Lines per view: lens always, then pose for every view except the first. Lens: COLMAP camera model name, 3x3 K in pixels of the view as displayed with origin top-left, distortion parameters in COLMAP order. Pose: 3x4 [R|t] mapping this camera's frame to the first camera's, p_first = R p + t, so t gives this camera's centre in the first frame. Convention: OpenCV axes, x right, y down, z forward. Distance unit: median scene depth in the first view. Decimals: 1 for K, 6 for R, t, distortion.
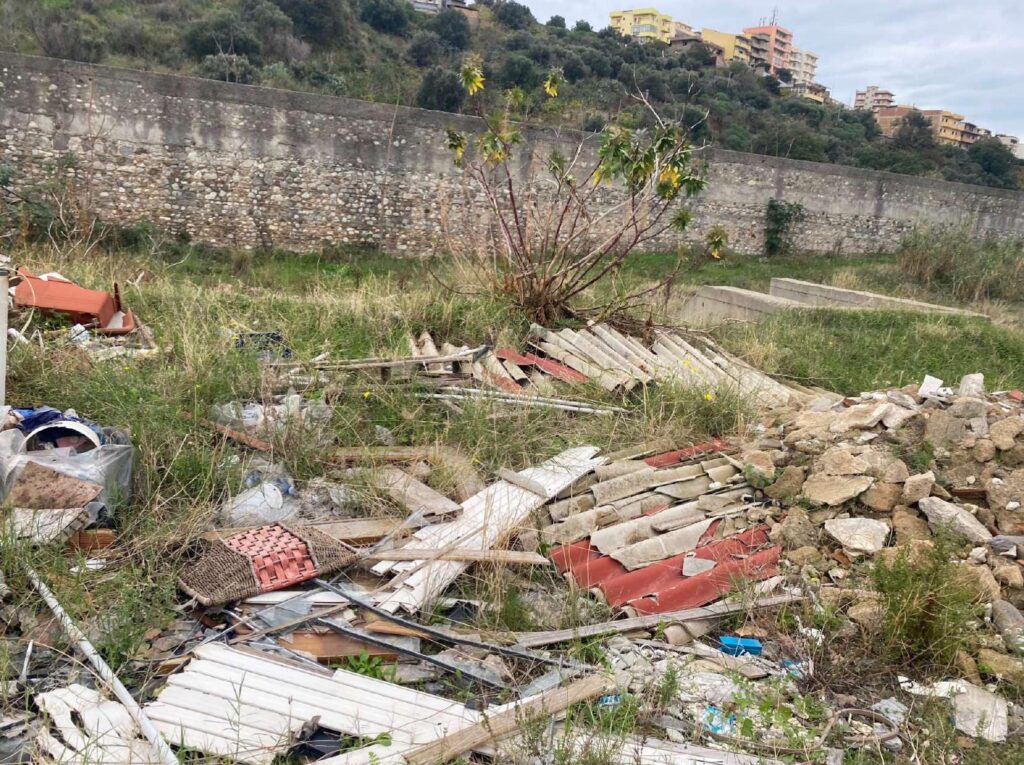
lens RADIAL K [[780.8, 0, 485.8], [0, 780.8, 378.6], [0, 0, 1]] dist [0.022282, -0.025755]
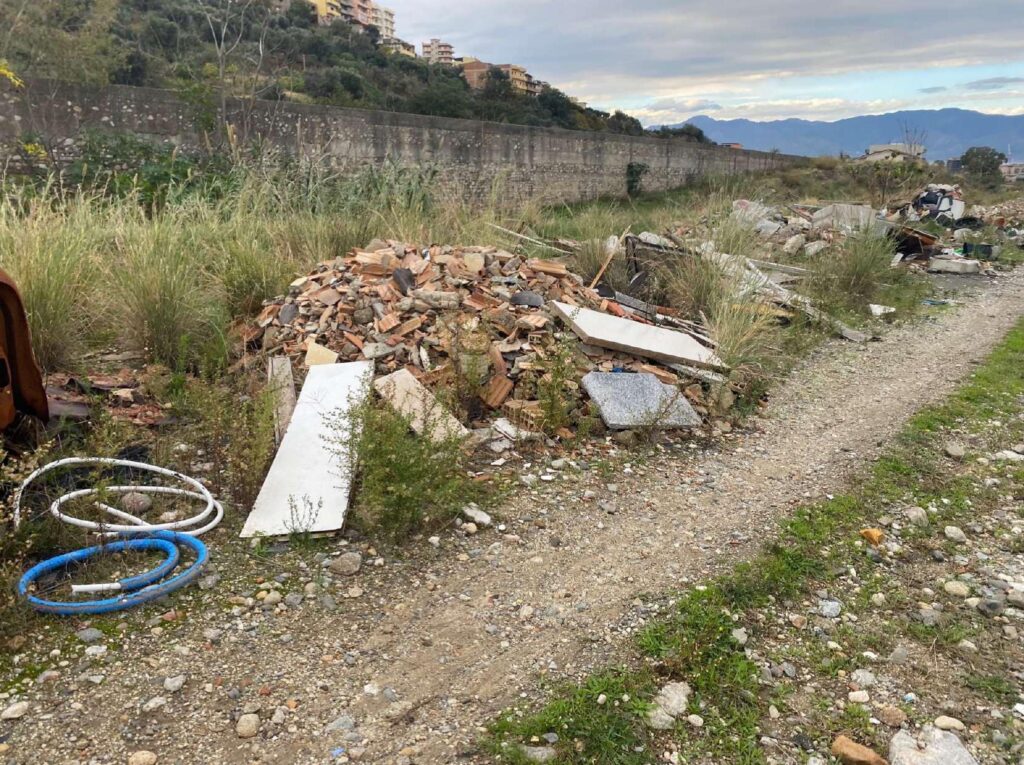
lens RADIAL K [[780.8, 0, 485.8], [0, 780.8, 378.6], [0, 0, 1]] dist [0.022282, -0.025755]
pose [[0.867609, -0.197315, 0.456422, -0.683430], [0.170182, 0.980296, 0.100293, 0.002025], [-0.467218, -0.009340, 0.884093, -0.296706]]
